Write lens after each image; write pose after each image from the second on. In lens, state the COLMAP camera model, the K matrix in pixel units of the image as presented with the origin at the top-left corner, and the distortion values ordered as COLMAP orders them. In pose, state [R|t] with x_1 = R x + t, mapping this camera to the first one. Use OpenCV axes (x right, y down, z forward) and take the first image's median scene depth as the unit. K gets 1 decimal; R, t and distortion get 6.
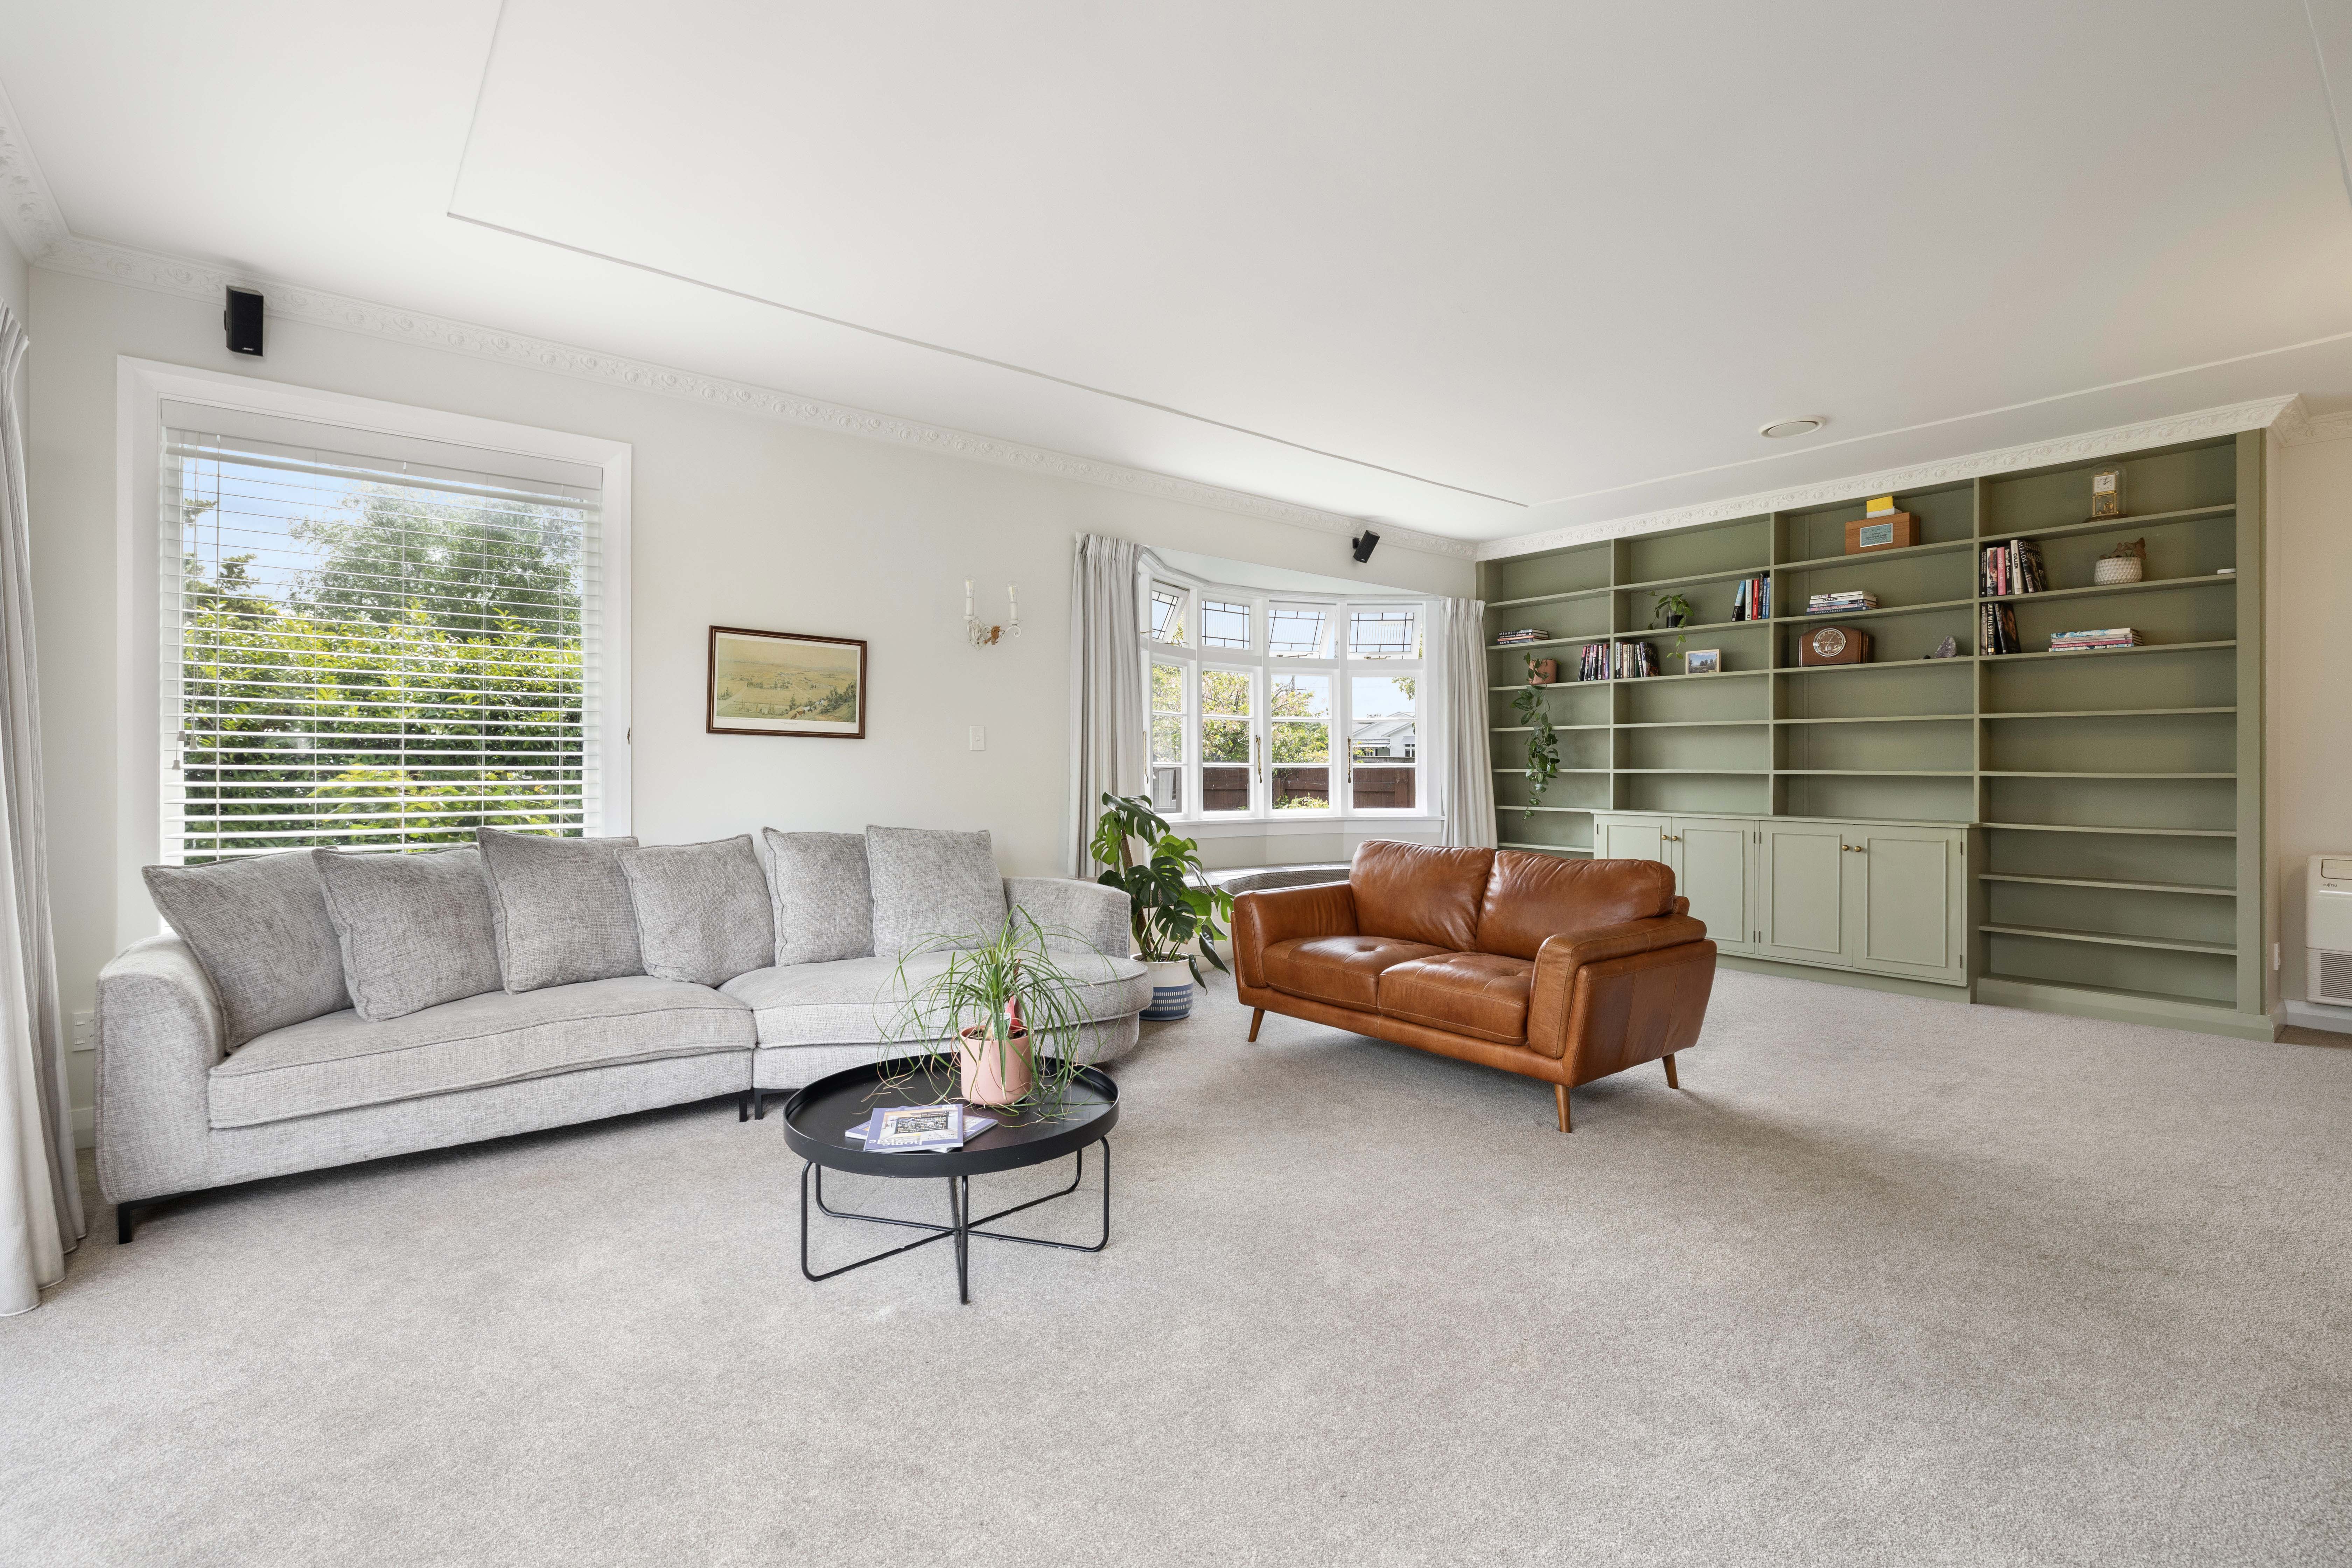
lens RADIAL K [[1067.9, 0, 1178.1], [0, 1067.9, 763.8], [0, 0, 1]] dist [-0.002473, -0.000256]
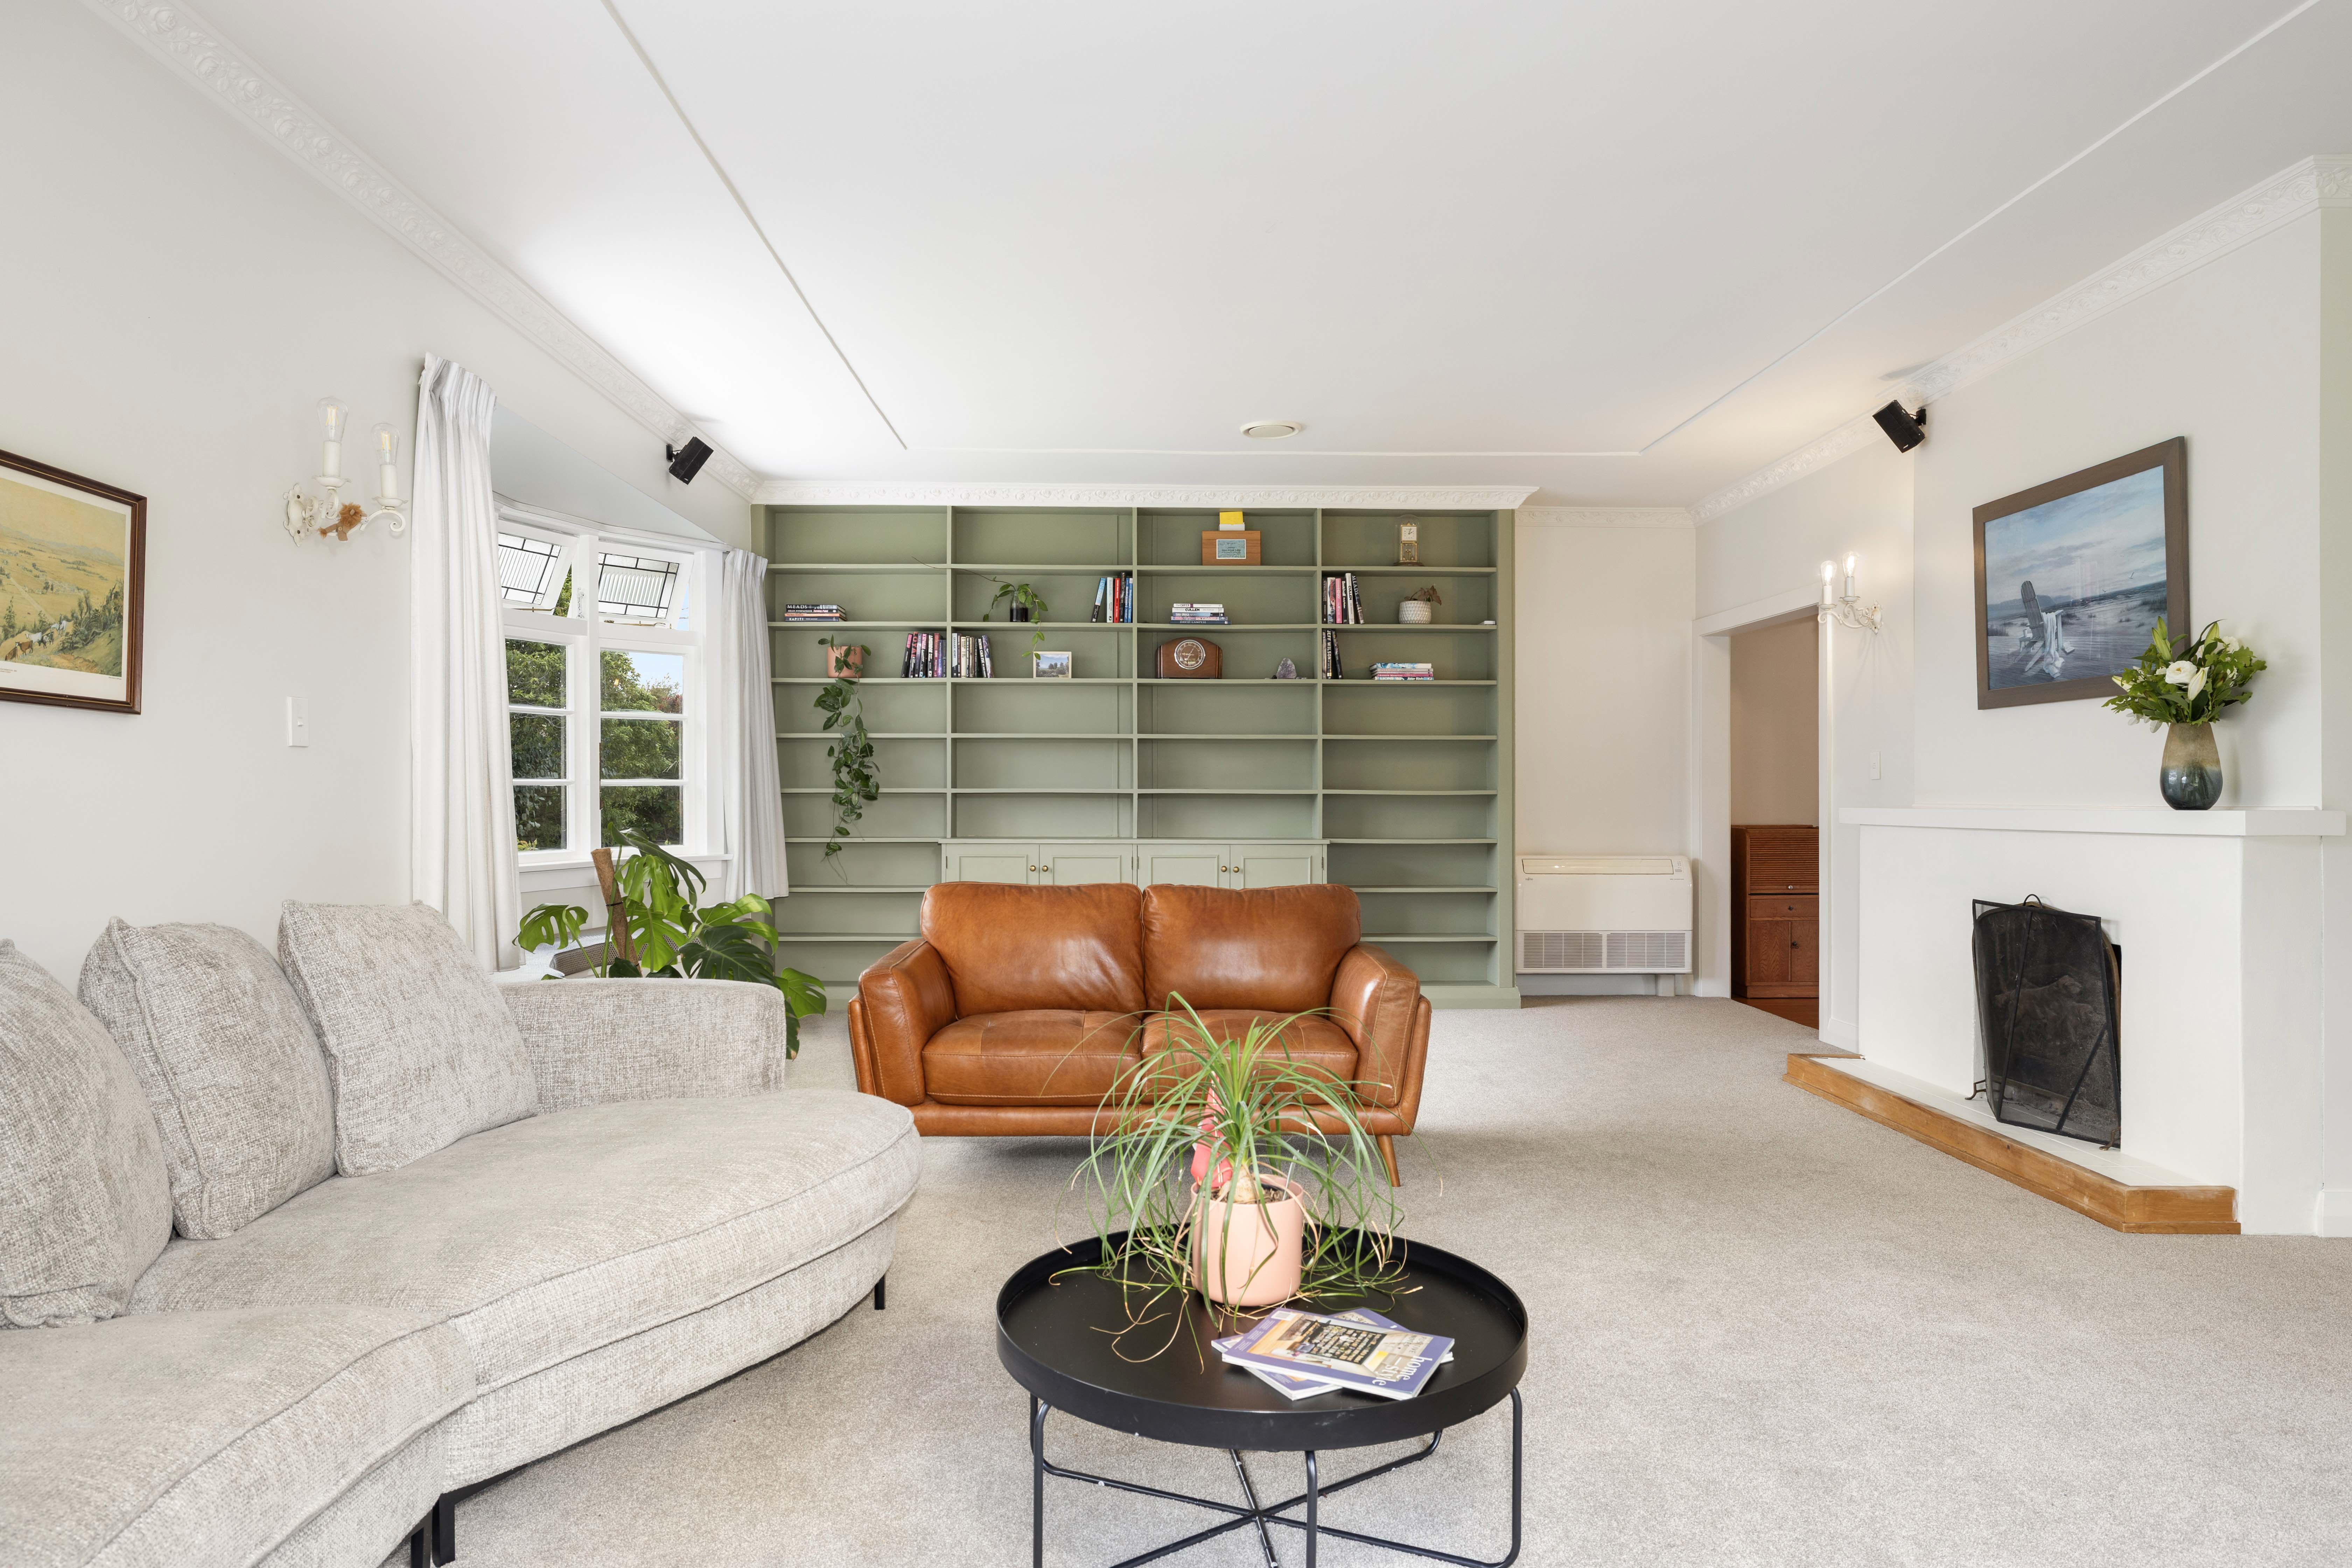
lens RADIAL K [[1413.2, 0, 1176.0], [0, 1413.2, 784.0], [0, 0, 1]] dist [-0.002353, -0.000513]
pose [[0.617960, 0.003120, 0.786203, -0.398462], [-0.001321, 0.999995, -0.002931, 0.005616], [-0.786208, 0.000773, 0.617961, 0.237054]]
